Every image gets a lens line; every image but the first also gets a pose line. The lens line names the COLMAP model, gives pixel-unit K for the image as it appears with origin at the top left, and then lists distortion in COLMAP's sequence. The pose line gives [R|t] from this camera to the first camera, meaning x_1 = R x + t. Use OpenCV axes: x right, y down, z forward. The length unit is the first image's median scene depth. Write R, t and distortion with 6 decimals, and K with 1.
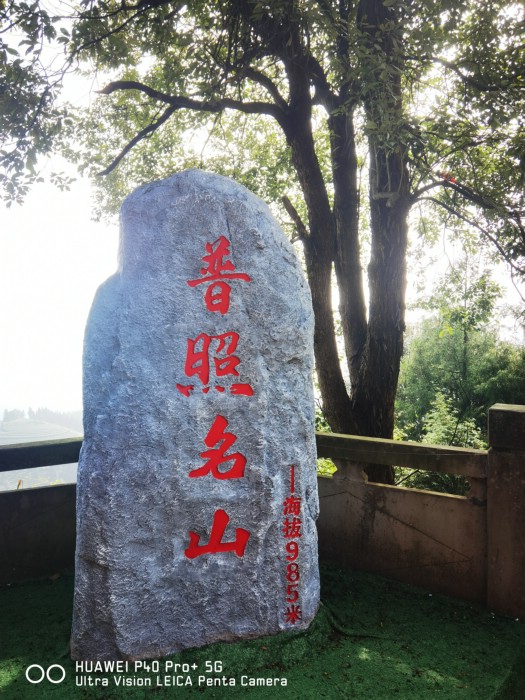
lens RADIAL K [[549.2, 0, 262.5], [0, 549.2, 350.0], [0, 0, 1]] dist [0.002267, 0.001469]
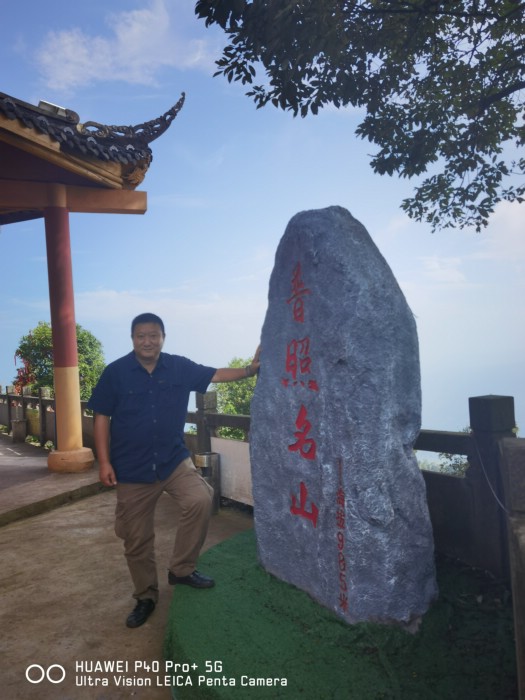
lens RADIAL K [[547.7, 0, 262.7], [0, 547.7, 336.9], [0, 0, 1]] dist [-0.000943, -0.001875]
pose [[0.239234, -0.031564, -0.970449, 1.102805], [-0.011499, 0.999309, -0.035337, 0.010449], [0.970894, 0.019613, 0.238706, 0.615489]]
